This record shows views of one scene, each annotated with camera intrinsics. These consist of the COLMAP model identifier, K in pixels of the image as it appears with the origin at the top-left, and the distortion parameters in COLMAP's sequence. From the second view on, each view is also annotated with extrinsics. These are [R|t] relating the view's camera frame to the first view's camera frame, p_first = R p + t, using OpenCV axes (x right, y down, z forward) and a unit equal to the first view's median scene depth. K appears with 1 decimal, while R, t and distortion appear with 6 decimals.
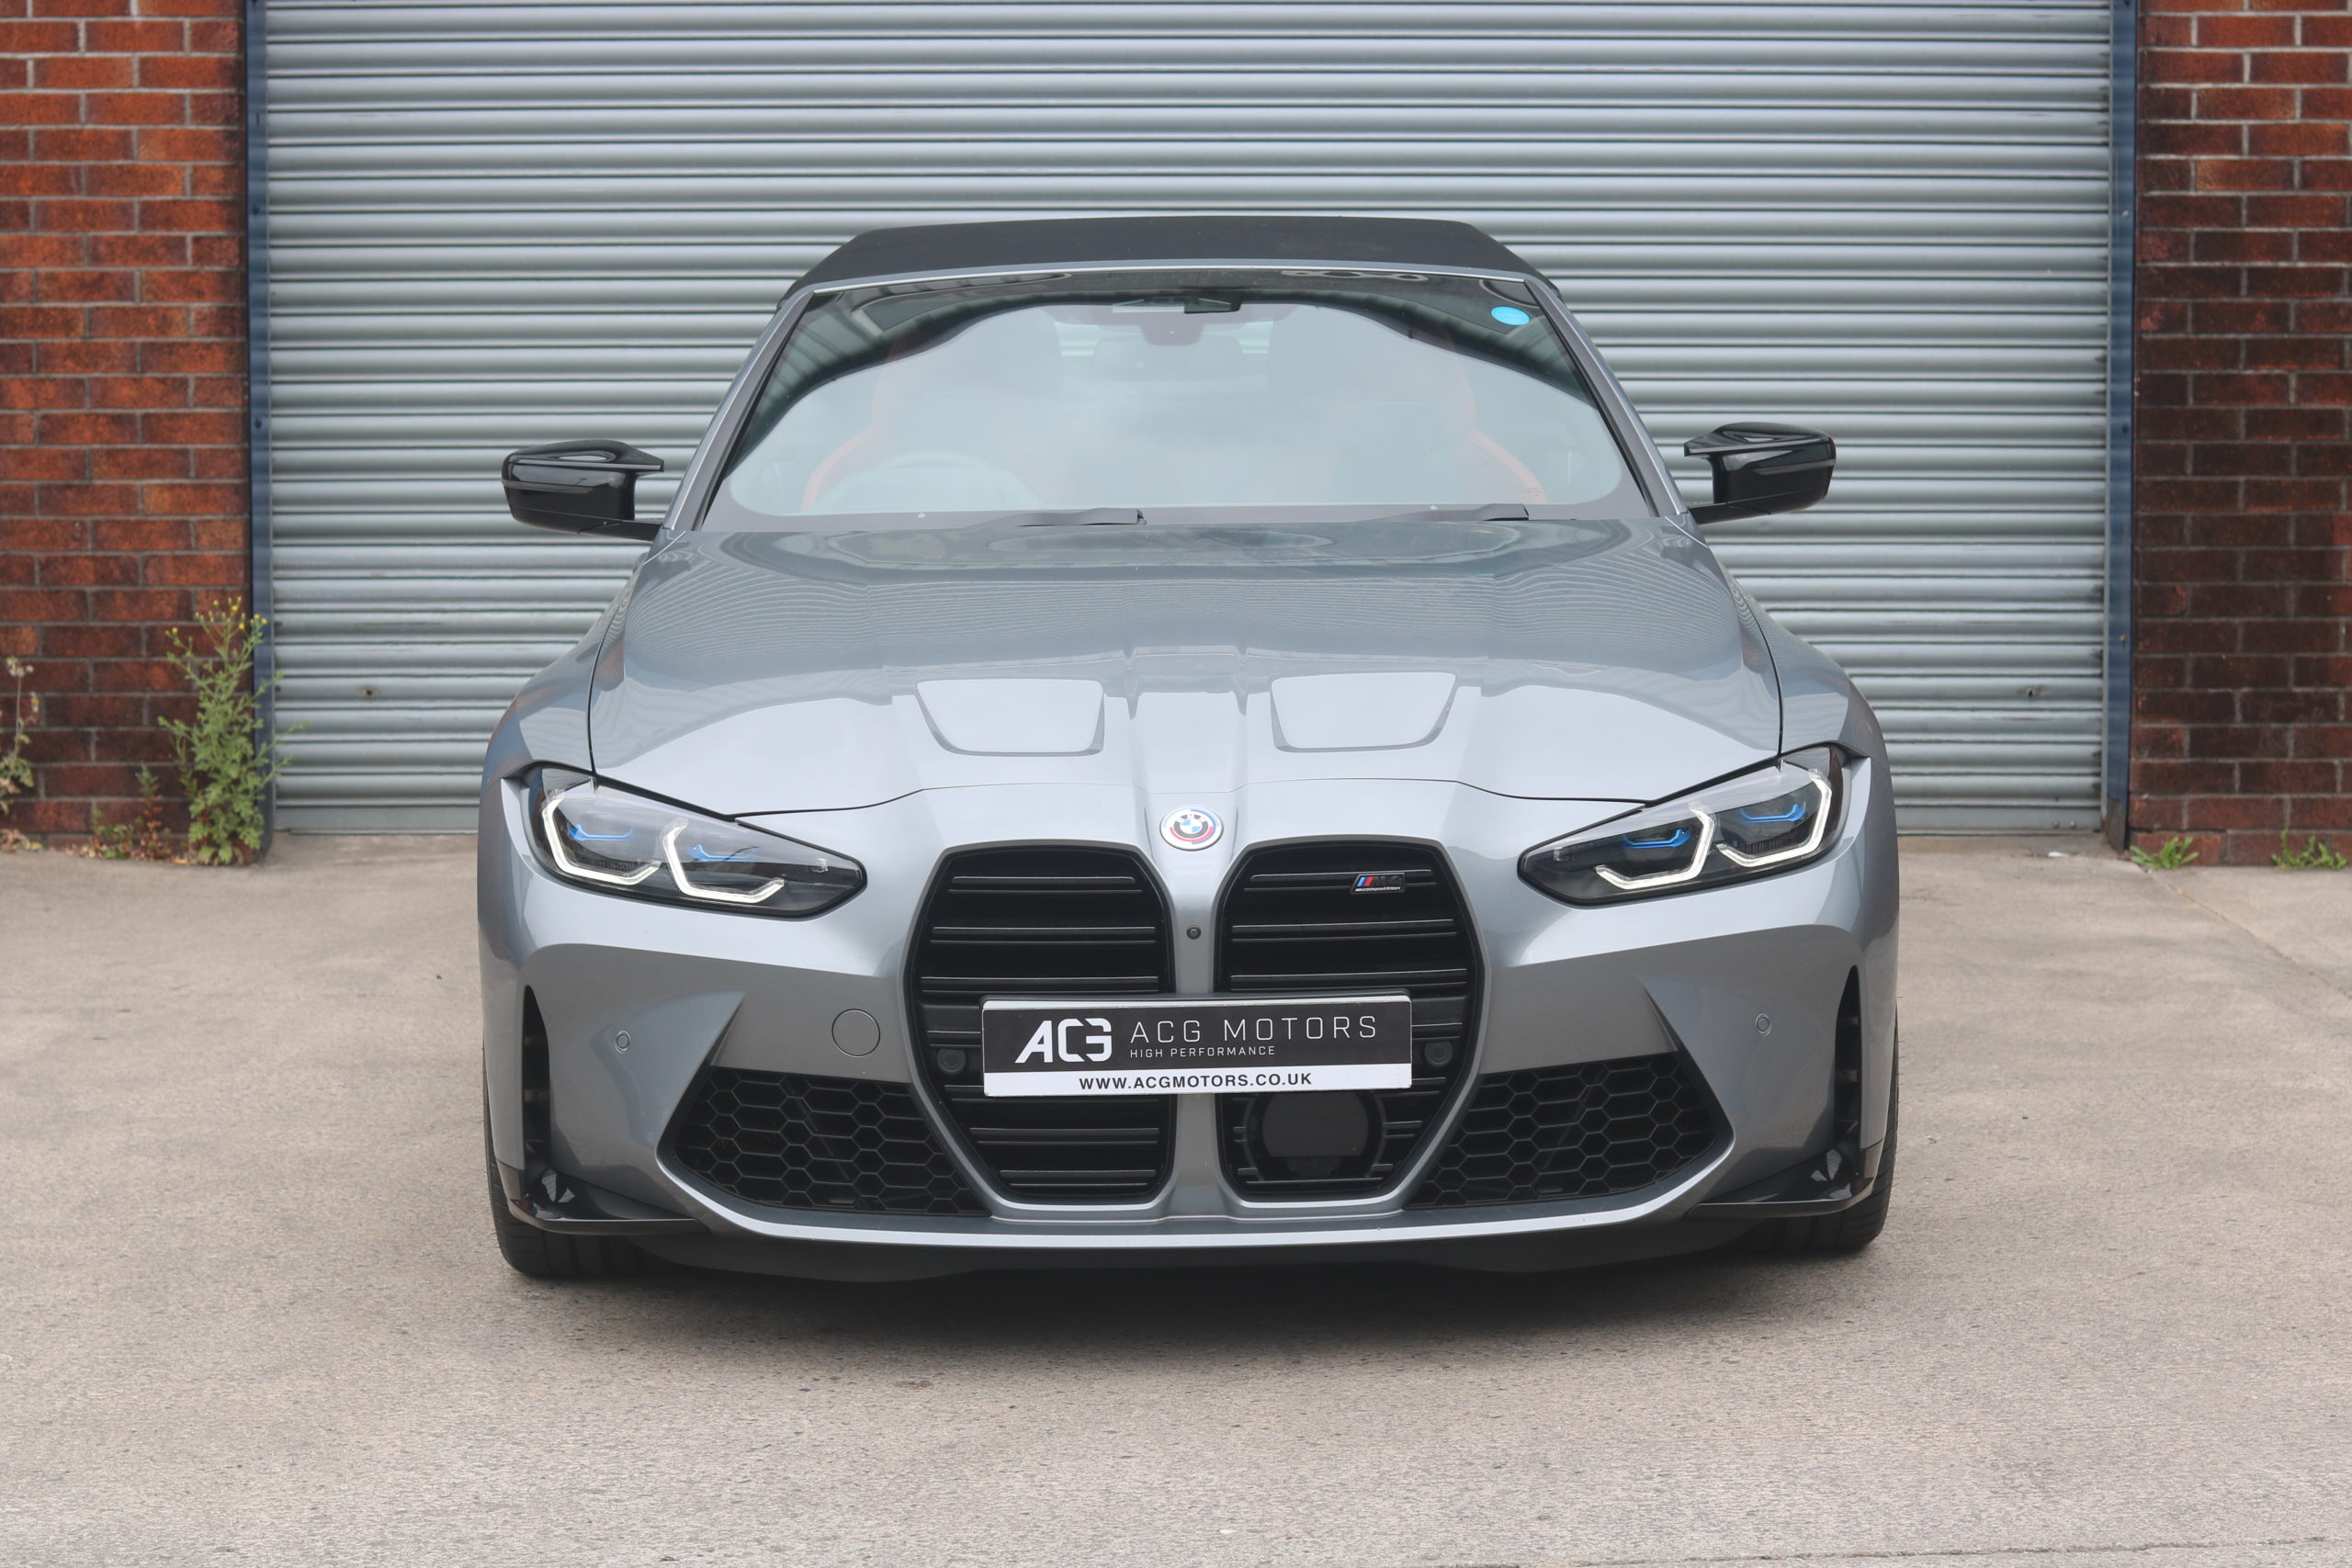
lens RADIAL K [[5371.7, 0, 1167.9], [0, 5371.7, 780.6], [0, 0, 1]] dist [-0.079060, 0.000000]
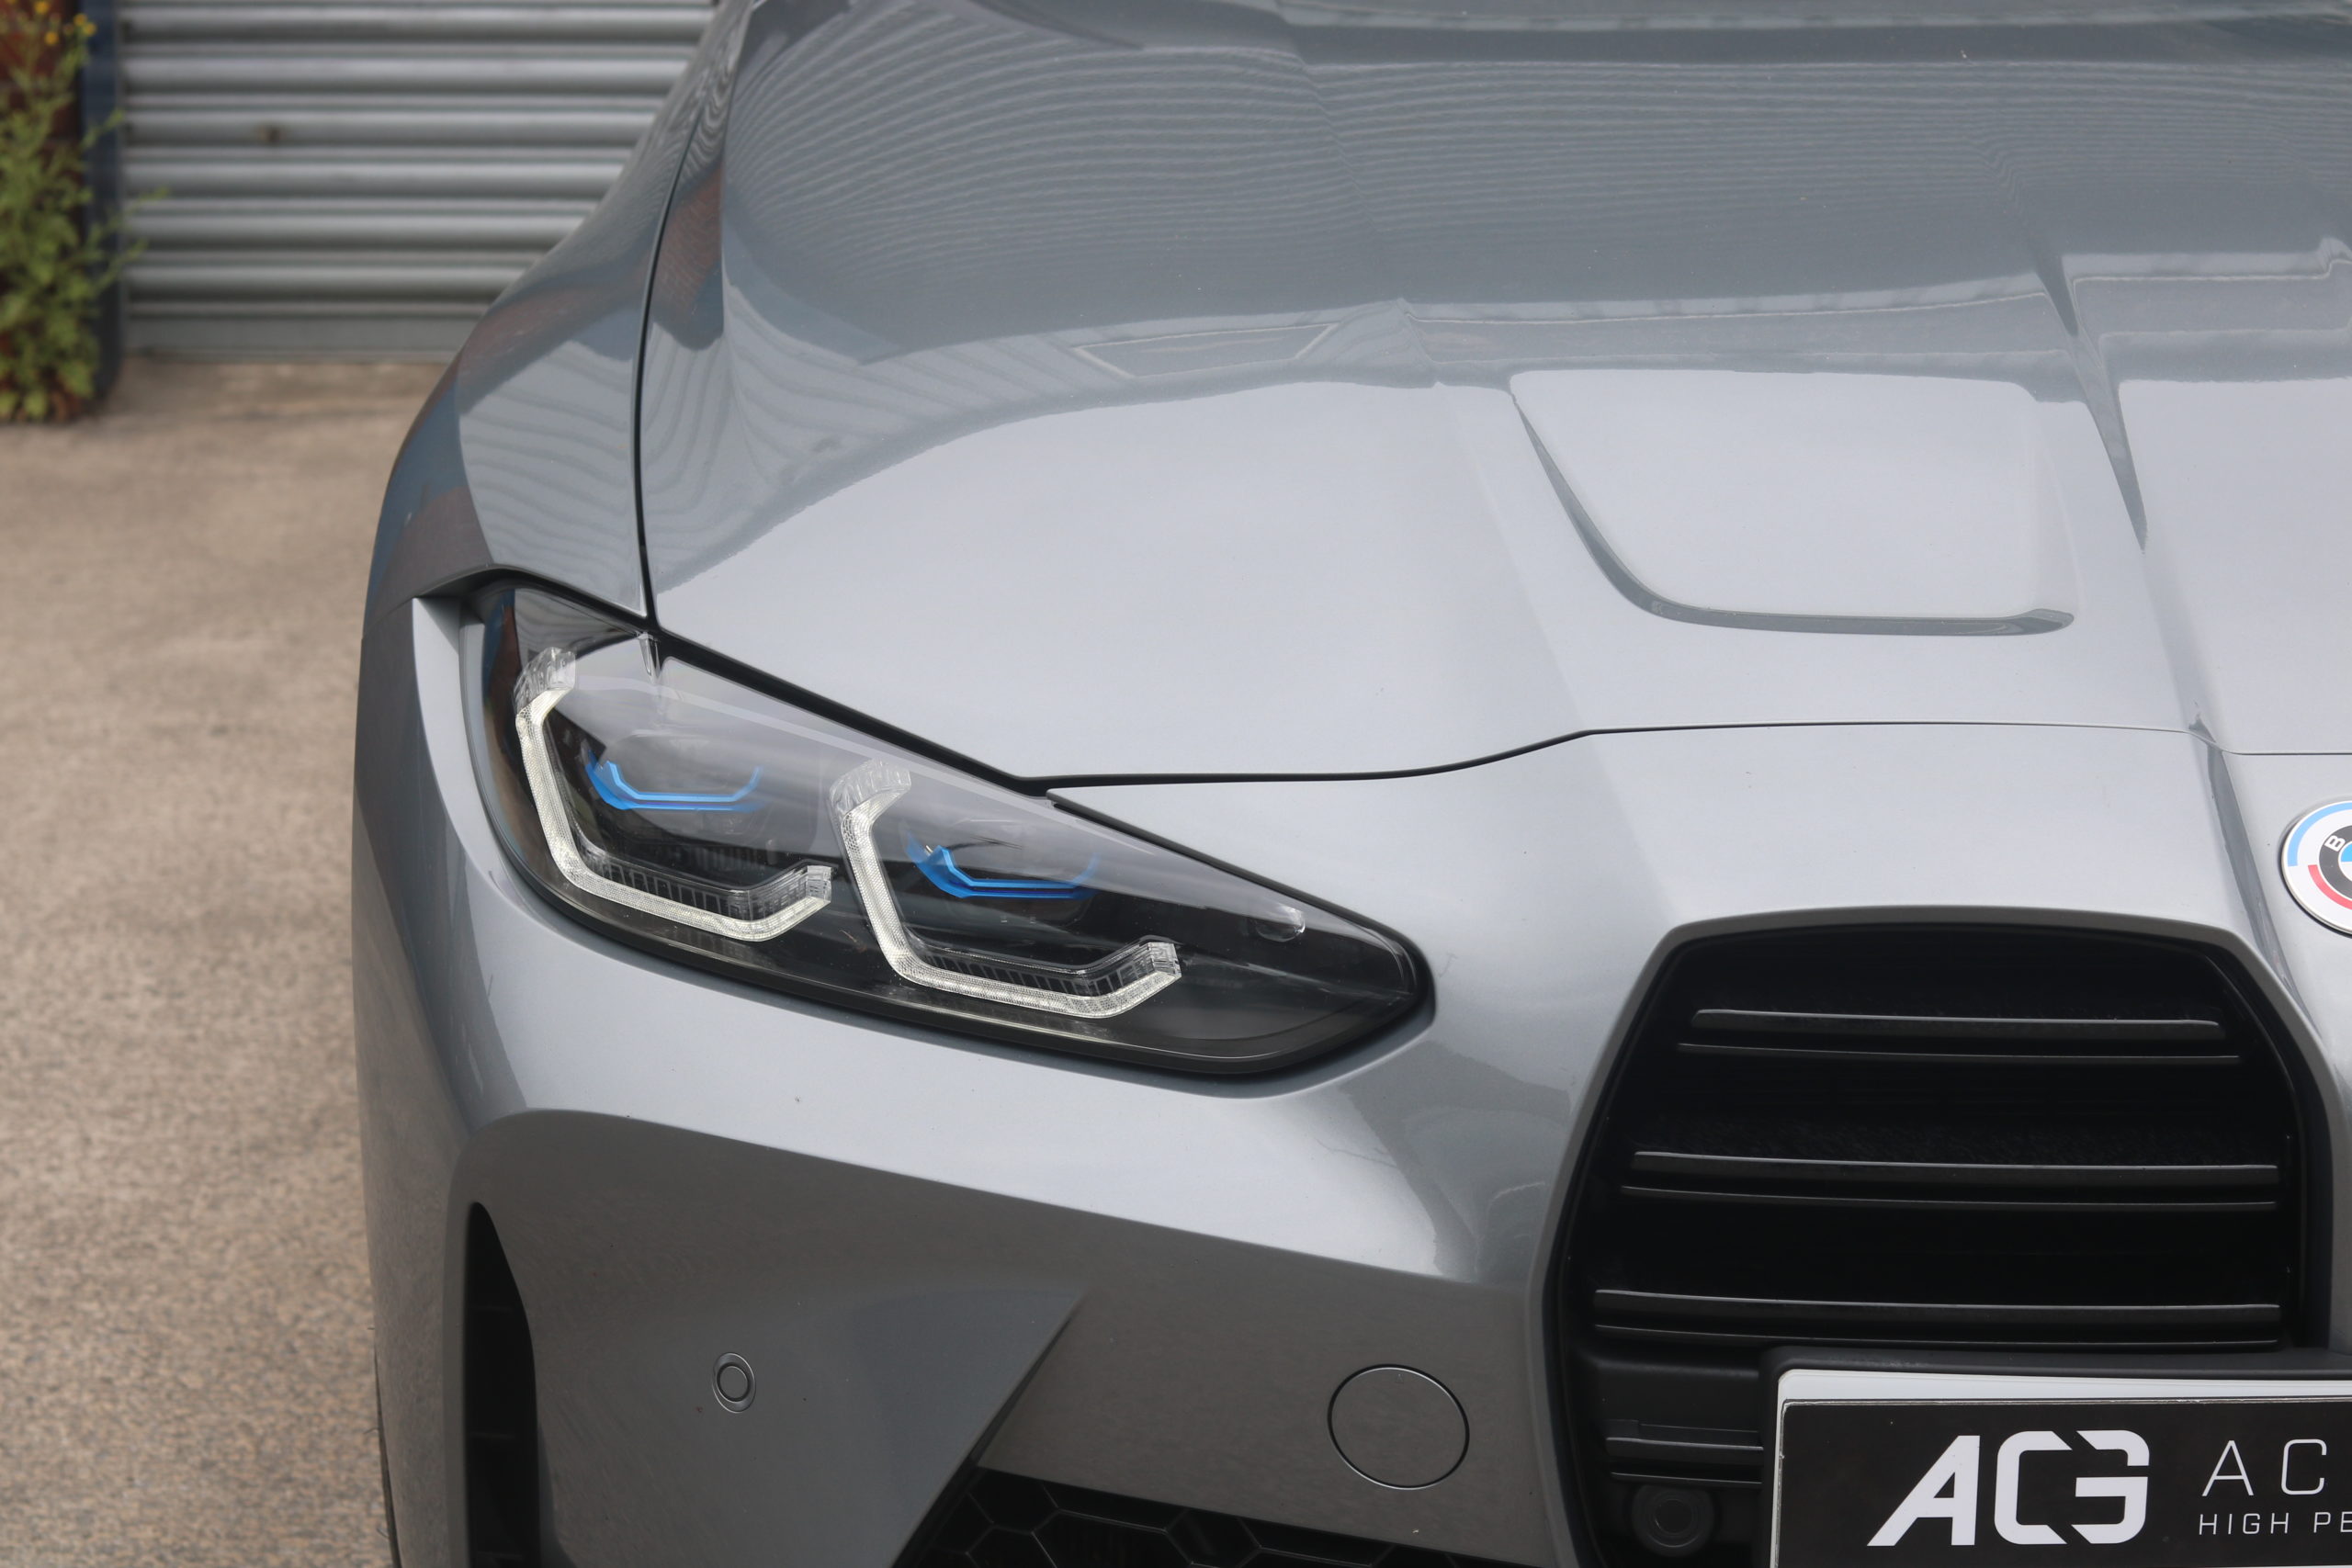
lens RADIAL K [[5371.7, 0, 1164.1], [0, 5371.7, 787.2], [0, 0, 1]] dist [-0.079060, 0.000000]
pose [[0.999920, 0.011930, -0.004097, -0.042271], [-0.011304, 0.991641, 0.128535, -0.023404], [0.005597, -0.128478, 0.991697, 0.380990]]
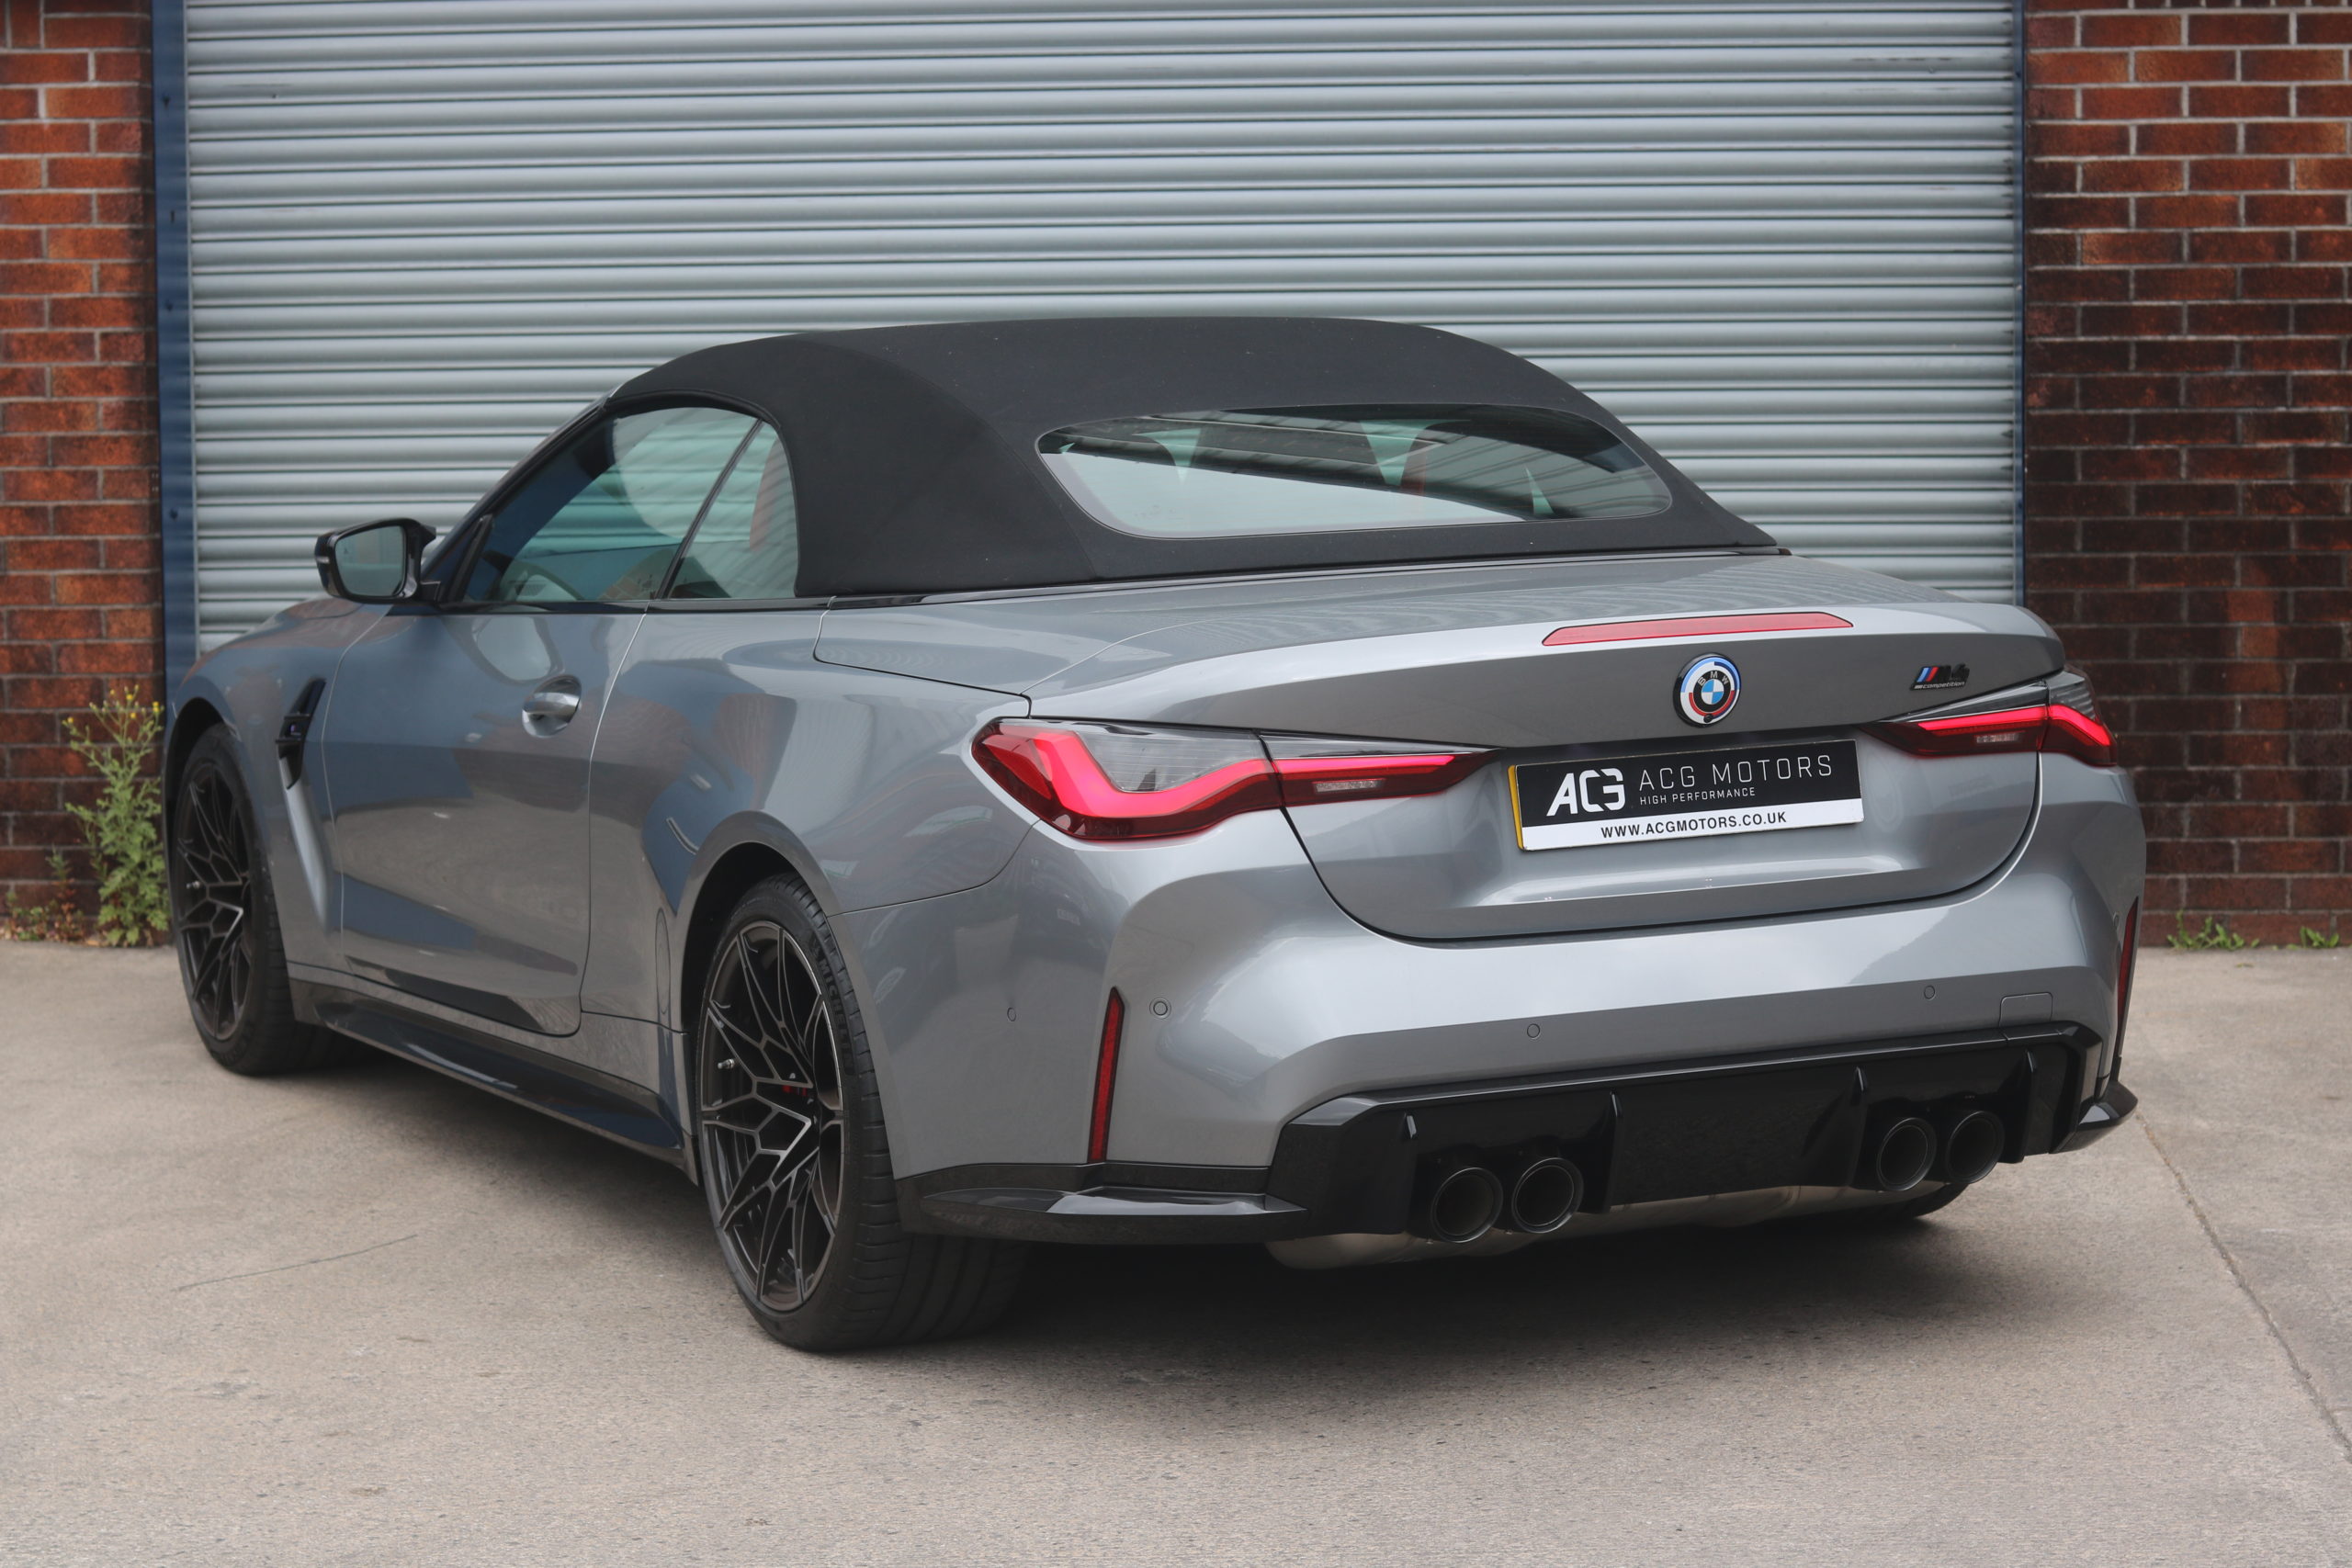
lens RADIAL K [[5371.7, 0, 1191.1], [0, 5371.7, 788.6], [0, 0, 1]] dist [-0.079060, 0.000000]
pose [[0.995985, -0.002681, -0.089476, 0.116959], [0.002345, 0.999990, -0.003864, -0.010002], [0.089486, 0.003639, 0.995981, -0.000535]]
